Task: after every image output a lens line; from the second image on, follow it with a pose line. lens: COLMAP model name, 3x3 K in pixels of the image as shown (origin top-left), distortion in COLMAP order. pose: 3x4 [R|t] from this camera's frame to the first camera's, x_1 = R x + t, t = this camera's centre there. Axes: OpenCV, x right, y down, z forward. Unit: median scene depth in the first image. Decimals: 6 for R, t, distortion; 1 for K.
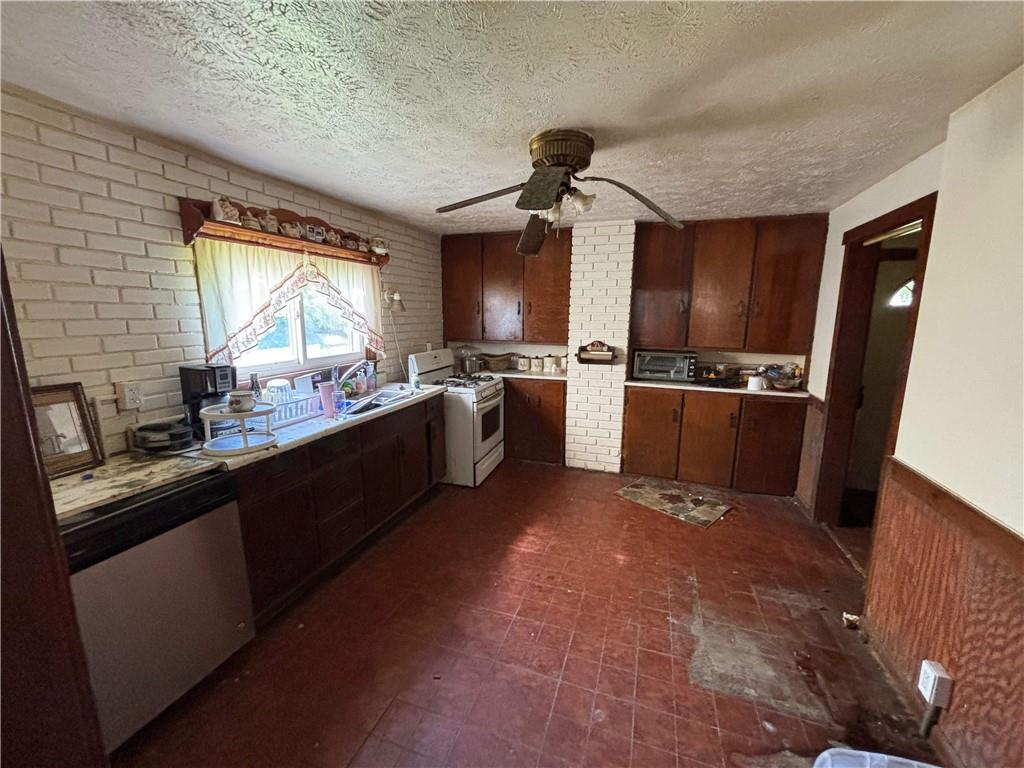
lens RADIAL K [[409.5, 0, 508.3], [0, 409.5, 386.1], [0, 0, 1]] dist [-0.002059, 0.000513]
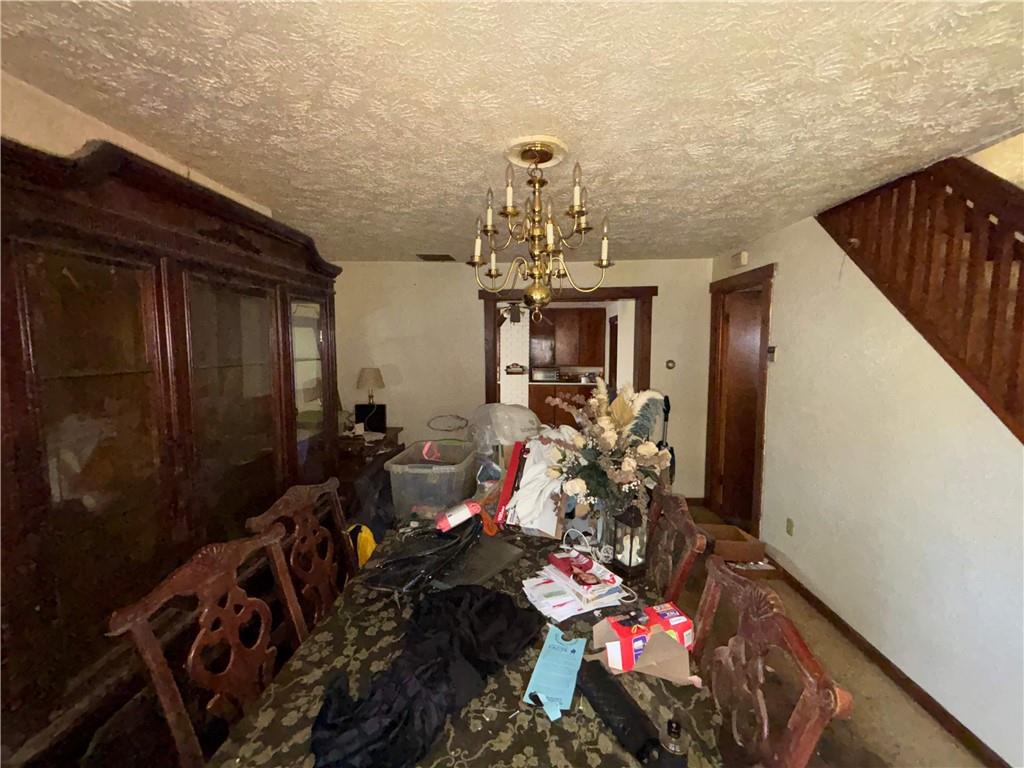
lens RADIAL K [[409.5, 0, 507.1], [0, 409.5, 384.2], [0, 0, 1]] dist [-0.002059, 0.000513]
pose [[0.952238, -0.034867, 0.303358, -0.427525], [0.057546, 0.996149, -0.066141, 0.123127], [-0.299884, 0.080439, 0.950578, -0.891482]]
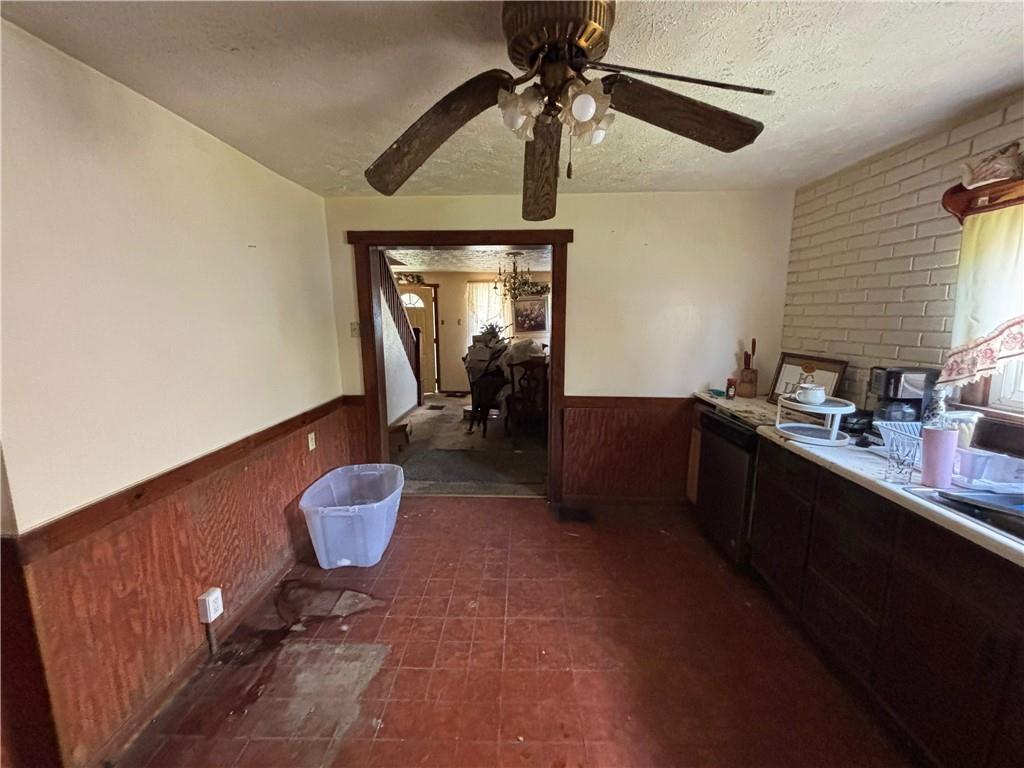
lens RADIAL K [[409.5, 0, 511.5], [0, 409.5, 381.8], [0, 0, 1]] dist [-0.002059, 0.000513]
pose [[-0.947732, 0.051049, -0.314957, 0.445304], [-0.054497, 0.946713, 0.317434, -0.310207], [0.314378, 0.318006, -0.894448, 1.840243]]
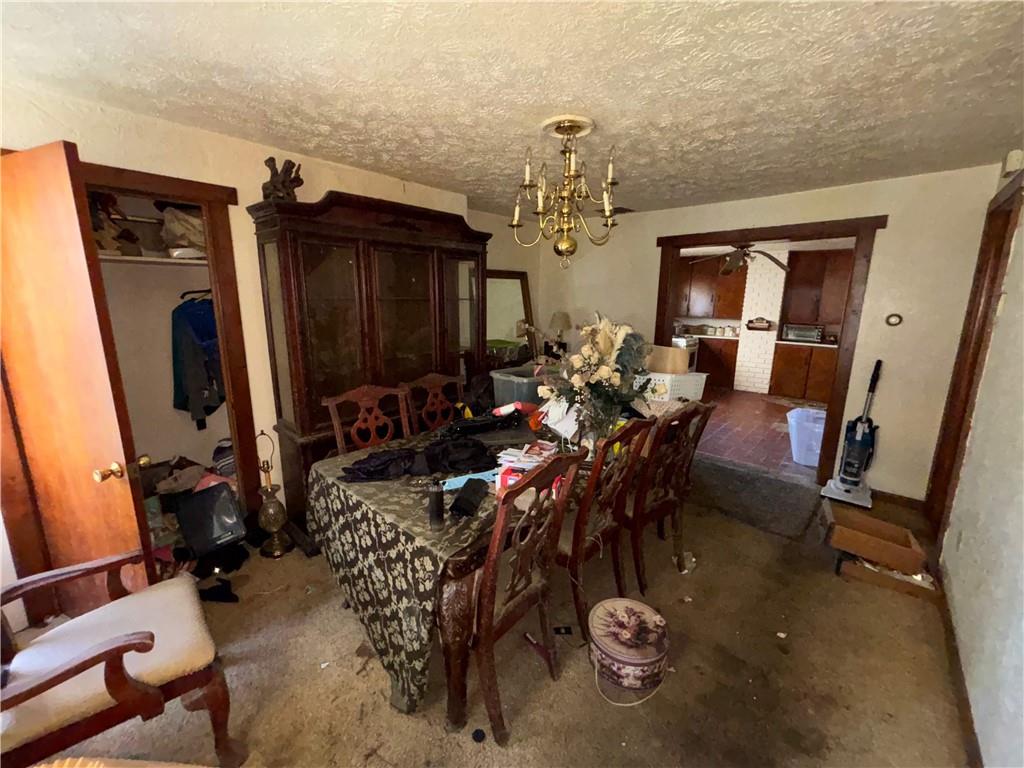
lens RADIAL K [[409.5, 0, 513.3], [0, 409.5, 382.1], [0, 0, 1]] dist [-0.002059, 0.000513]
pose [[0.933405, 0.079171, -0.349982, -0.136392], [-0.068202, 0.996719, 0.043577, 0.162327], [0.352284, -0.016805, 0.935742, -1.027477]]
